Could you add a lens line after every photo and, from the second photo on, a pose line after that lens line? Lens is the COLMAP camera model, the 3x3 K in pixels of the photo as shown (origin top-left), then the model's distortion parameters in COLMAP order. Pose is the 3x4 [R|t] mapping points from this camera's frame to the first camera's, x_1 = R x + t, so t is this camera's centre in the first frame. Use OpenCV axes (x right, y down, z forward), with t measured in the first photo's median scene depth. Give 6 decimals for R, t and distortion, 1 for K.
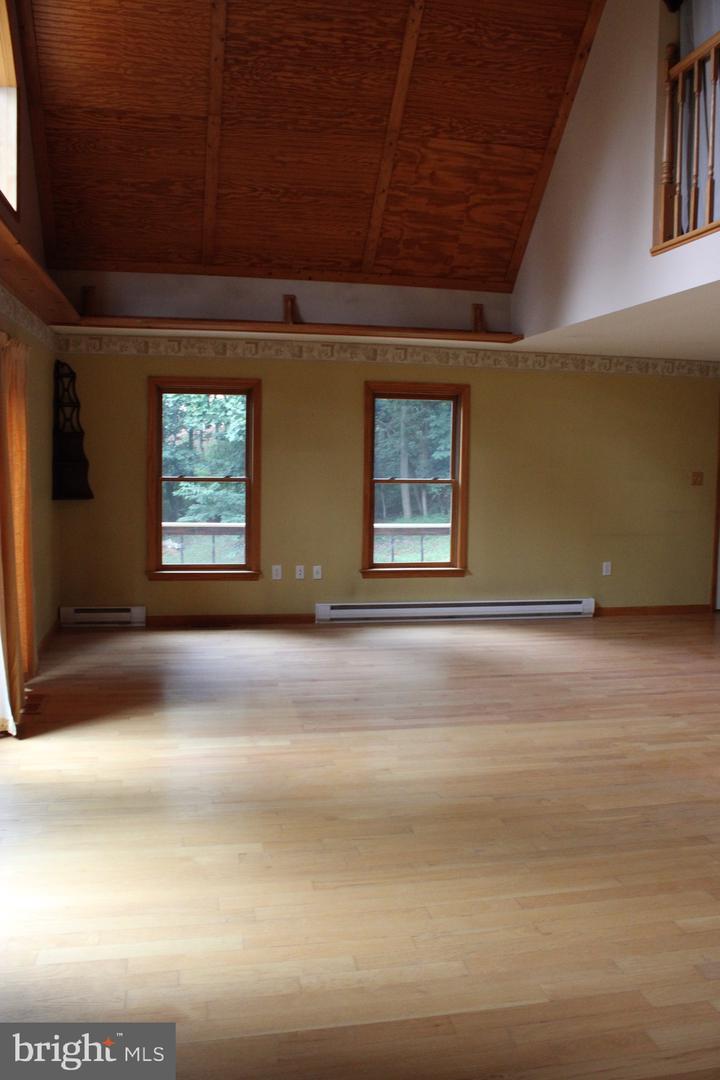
lens RADIAL K [[896.6, 0, 367.4], [0, 896.6, 544.0], [0, 0, 1]] dist [-0.166800, 0.134426]
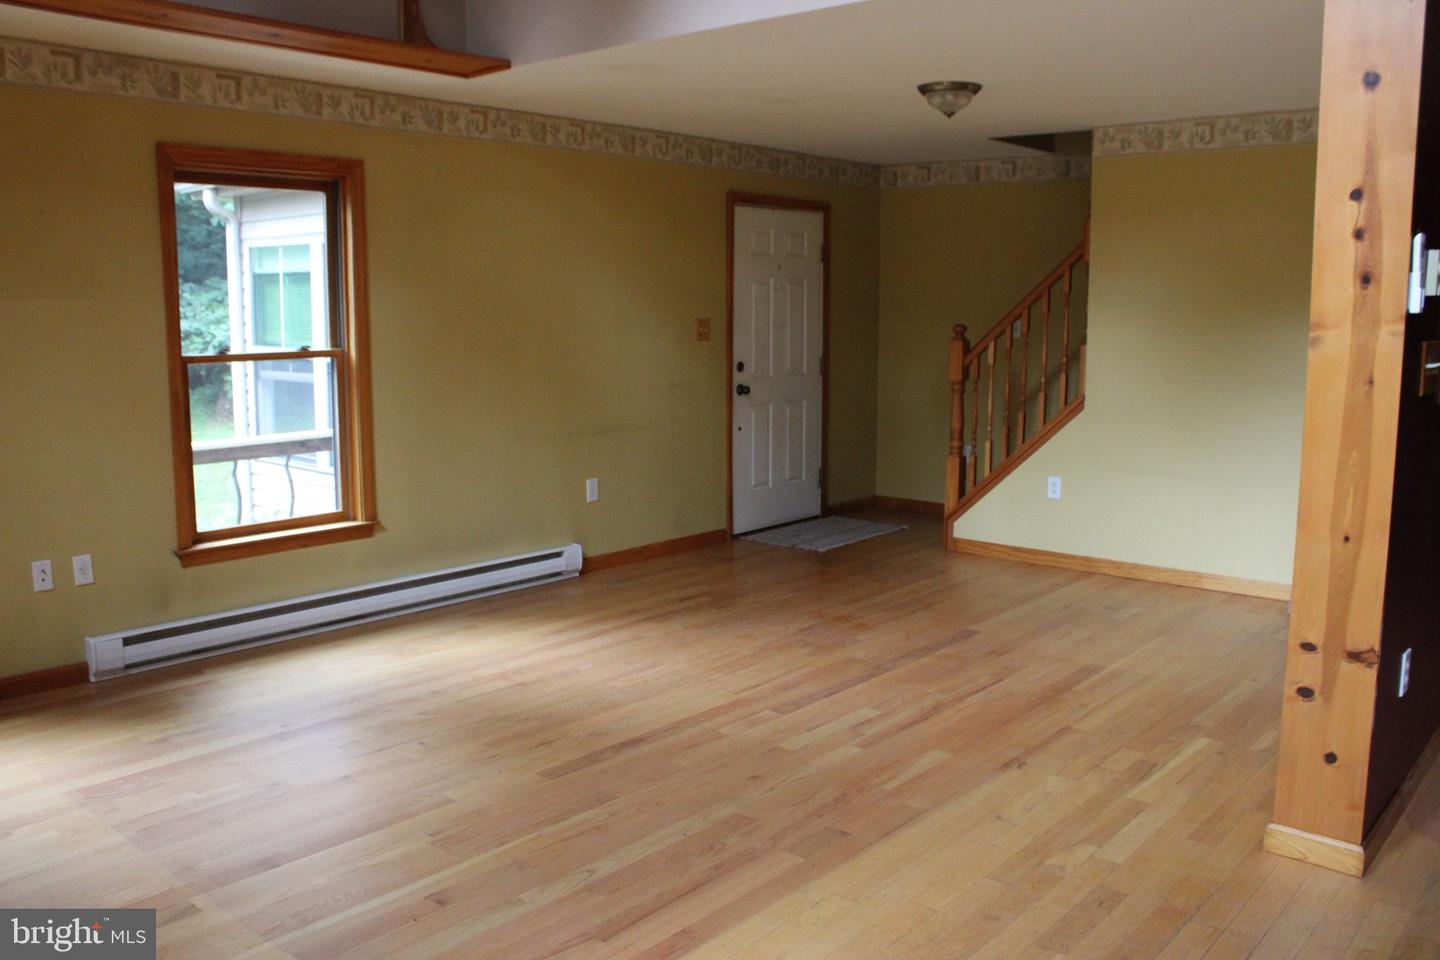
lens RADIAL K [[1207.3, 0, 715.3], [0, 1207.3, 475.0], [0, 0, 1]] dist [-0.167382, 0.149821]
pose [[0.794031, -0.098799, 0.599794, -0.184791], [0.073645, 0.995071, 0.066415, -0.038356], [-0.603399, -0.008563, 0.797393, 0.430938]]
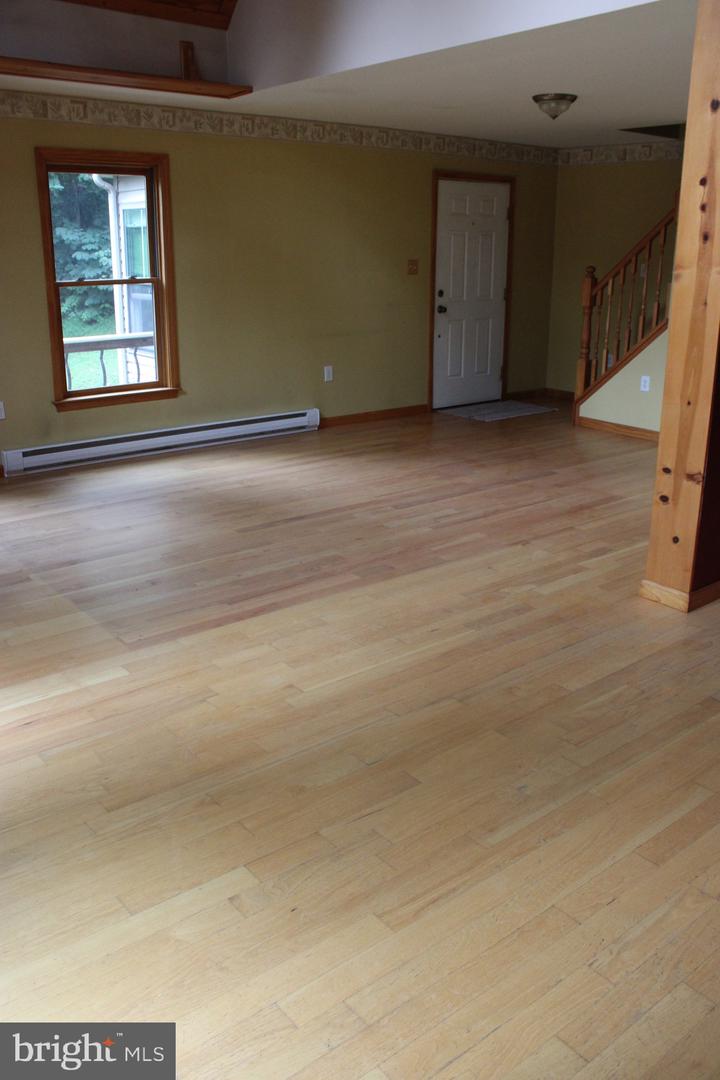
lens RADIAL K [[905.5, 0, 360.0], [0, 905.5, 540.0], [0, 0, 1]] dist [-0.167382, 0.149821]
pose [[0.888680, -0.152502, 0.432424, -0.153292], [0.055505, 0.971914, 0.228695, -0.019397], [-0.455156, -0.179235, 0.872186, 0.233963]]
